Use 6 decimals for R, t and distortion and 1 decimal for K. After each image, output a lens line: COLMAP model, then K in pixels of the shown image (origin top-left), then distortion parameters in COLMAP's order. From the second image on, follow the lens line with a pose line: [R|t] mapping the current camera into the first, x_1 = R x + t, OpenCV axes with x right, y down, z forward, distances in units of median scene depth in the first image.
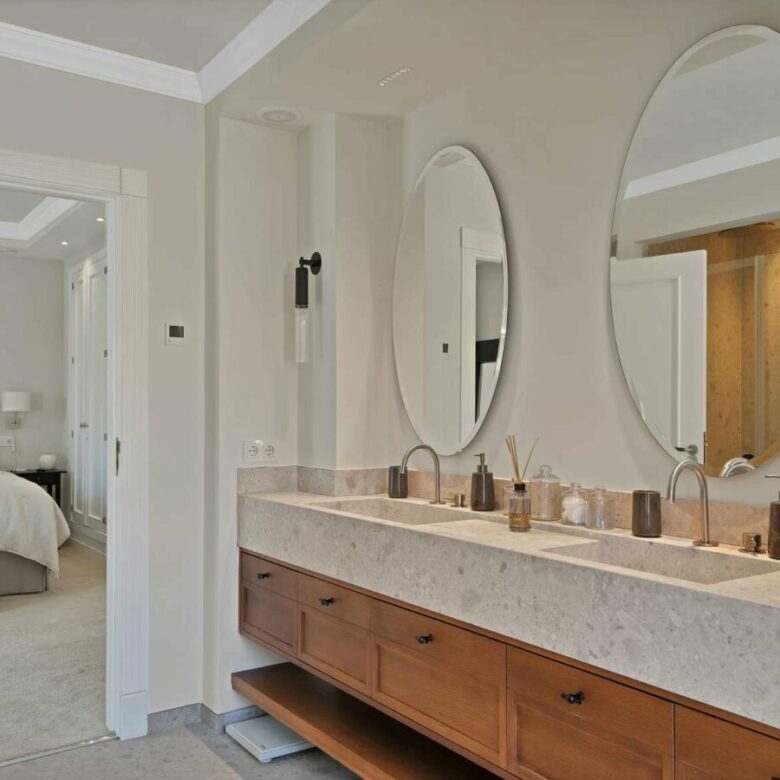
lens RADIAL K [[800.4, 0, 390.0], [0, 800.4, 390.0], [0, 0, 1]] dist [-0.000300, -0.000127]
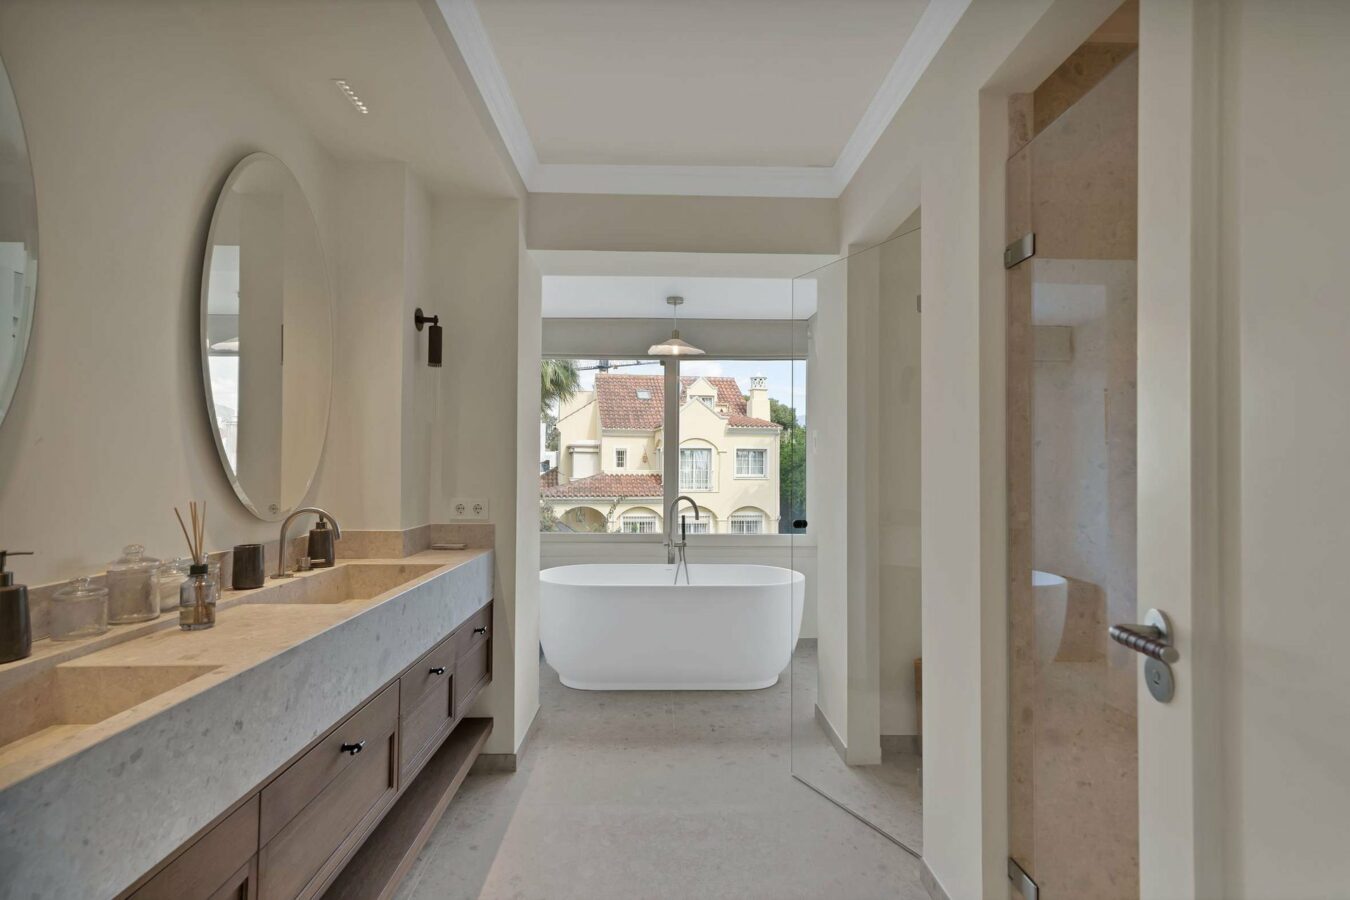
lens RADIAL K [[680.7, 0, 675.0], [0, 680.7, 450.0], [0, 0, 1]] dist [0.000069, -0.000007]
pose [[-0.834565, 0.004270, 0.550894, -0.553200], [-0.022432, 0.998877, -0.041726, 0.025456], [-0.550453, -0.047181, -0.833532, 1.268454]]
